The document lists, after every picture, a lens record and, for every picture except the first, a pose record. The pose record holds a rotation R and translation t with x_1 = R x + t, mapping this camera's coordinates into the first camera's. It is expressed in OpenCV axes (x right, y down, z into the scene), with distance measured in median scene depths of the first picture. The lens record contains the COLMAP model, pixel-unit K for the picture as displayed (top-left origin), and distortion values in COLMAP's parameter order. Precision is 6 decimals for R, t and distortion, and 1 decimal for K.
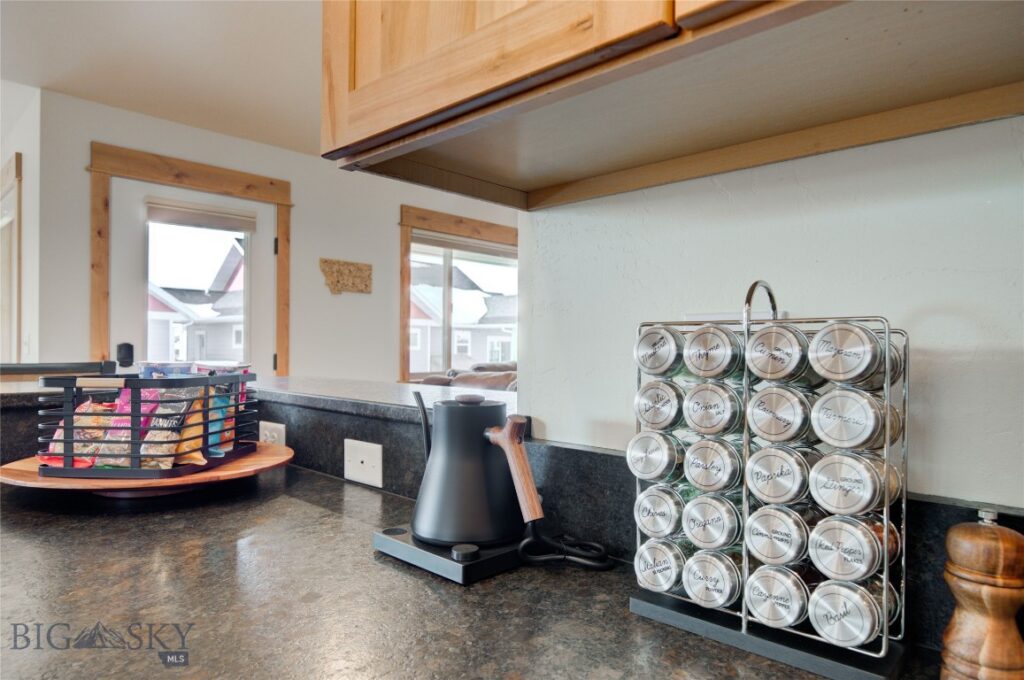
lens RADIAL K [[614.7, 0, 504.0], [0, 614.7, 358.9], [0, 0, 1]] dist [0.019964, -0.002671]
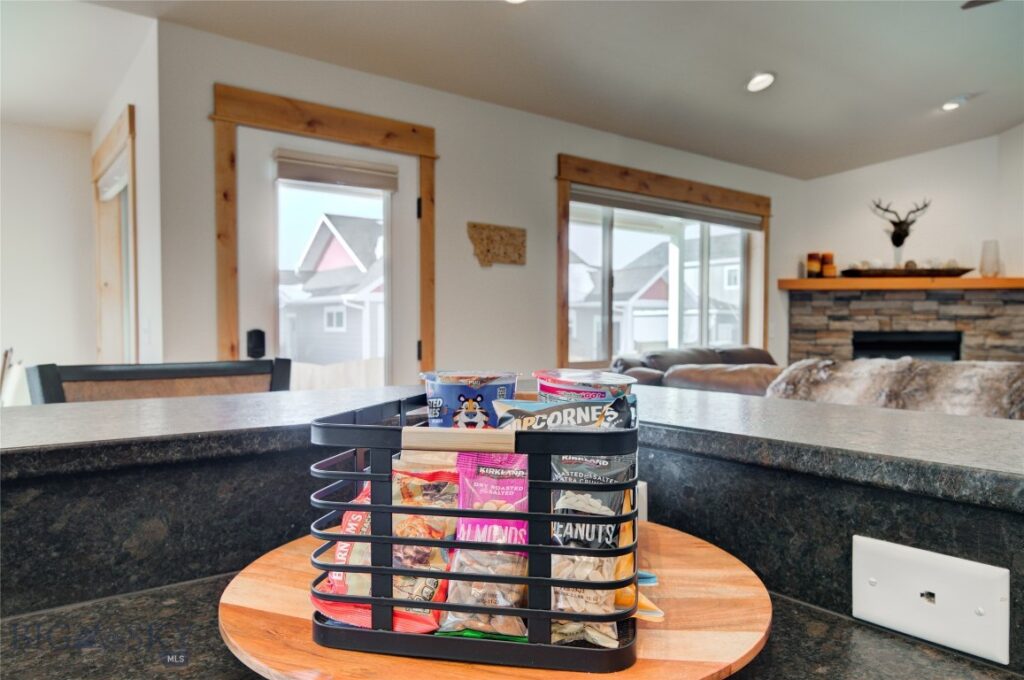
lens RADIAL K [[672.8, 0, 522.7], [0, 672.8, 358.5], [0, 0, 1]] dist [0.003173, 0.014663]
pose [[0.992855, -0.004676, -0.119239, -0.128478], [0.007914, 0.999612, 0.026698, -0.006882], [0.119067, -0.027451, 0.992507, 0.128066]]
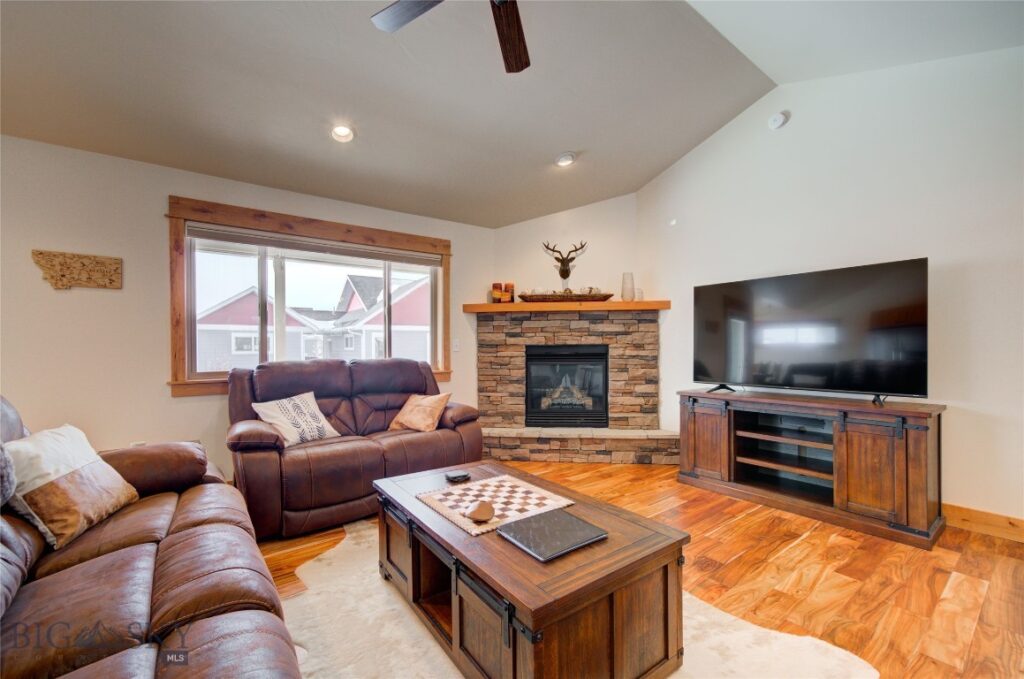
lens RADIAL K [[412.1, 0, 508.4], [0, 412.1, 343.5], [0, 0, 1]] dist [-0.010645, 0.002633]
pose [[0.988376, -0.020377, -0.150657, 0.517697], [0.016435, 0.999490, -0.027367, 0.003472], [0.151138, 0.024573, 0.988207, 0.540887]]
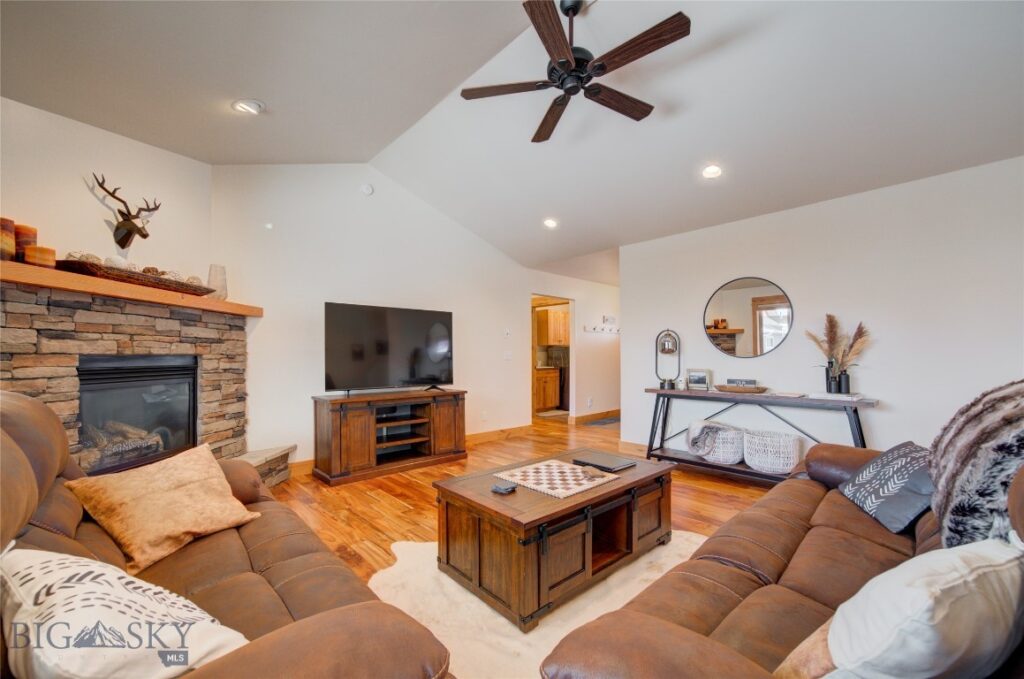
lens RADIAL K [[412.1, 0, 494.5], [0, 412.1, 344.1], [0, 0, 1]] dist [-0.010645, 0.002633]
pose [[0.080773, 0.015887, 0.996606, -0.128673], [0.020347, 0.999638, -0.017585, -0.014623], [-0.996525, 0.021698, 0.080420, 1.003513]]
